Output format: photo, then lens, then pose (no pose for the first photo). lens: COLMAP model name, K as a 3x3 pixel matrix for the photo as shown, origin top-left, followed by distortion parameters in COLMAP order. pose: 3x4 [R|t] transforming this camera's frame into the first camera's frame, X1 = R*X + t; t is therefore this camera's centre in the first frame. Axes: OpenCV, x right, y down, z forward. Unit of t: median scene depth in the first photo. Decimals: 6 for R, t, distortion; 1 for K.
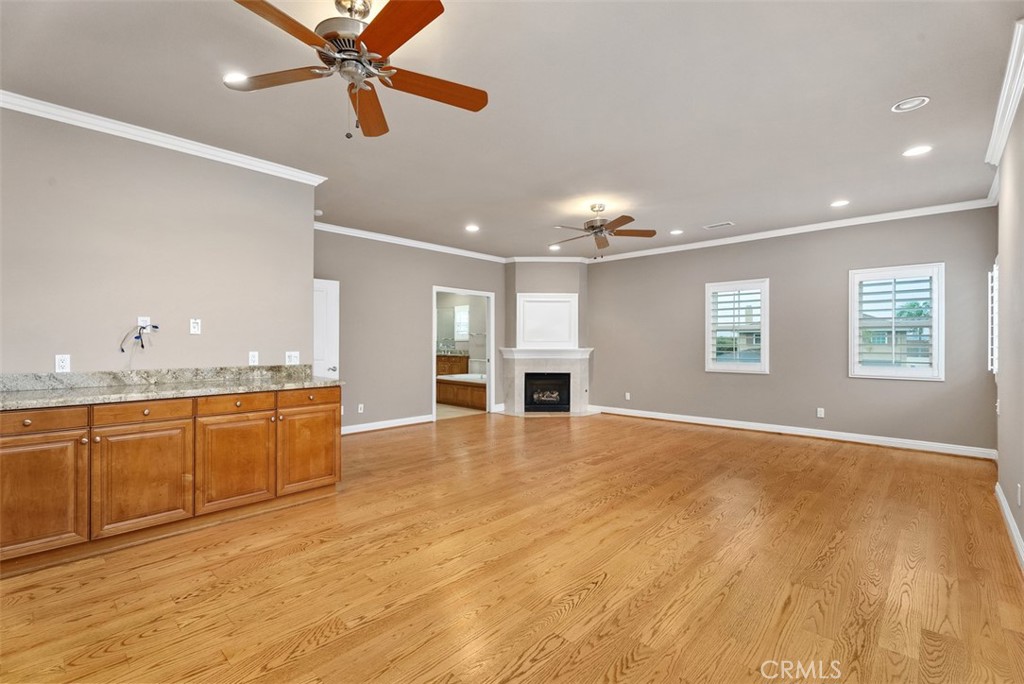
lens RADIAL K [[456.7, 0, 509.5], [0, 456.7, 341.8], [0, 0, 1]] dist [-0.000846, -0.000558]
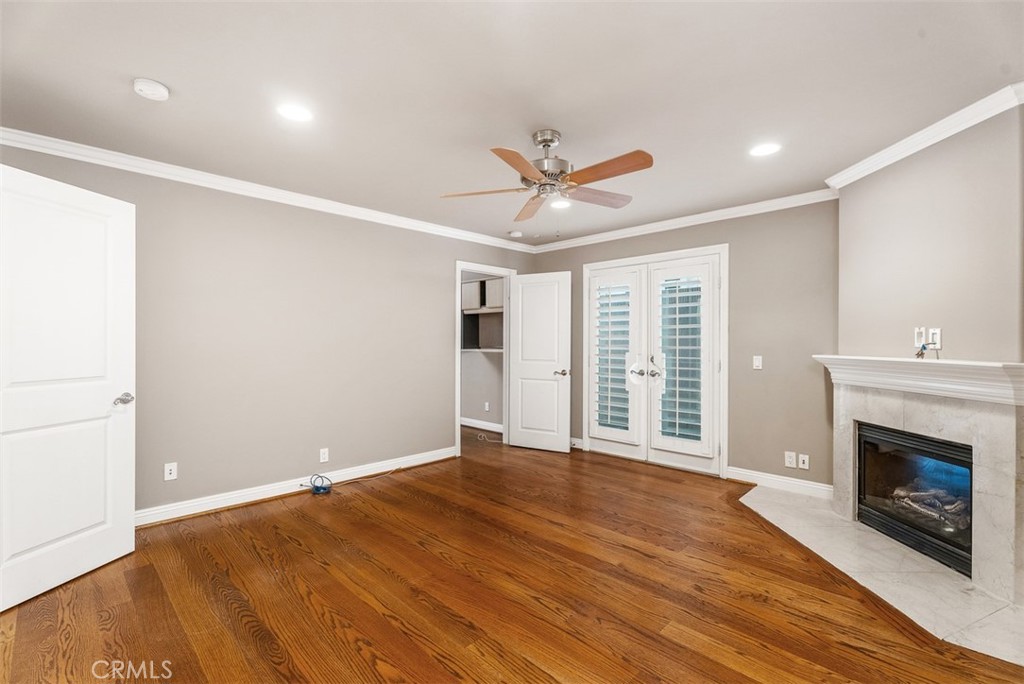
lens RADIAL K [[455.5, 0, 507.2], [0, 455.5, 336.1], [0, 0, 1]] dist [-0.000990, 0.000092]
pose [[-0.023390, -0.011757, -0.999657, 0.516116], [0.002305, 0.999928, -0.011814, -0.000405], [0.999724, -0.002580, -0.023361, 0.844496]]
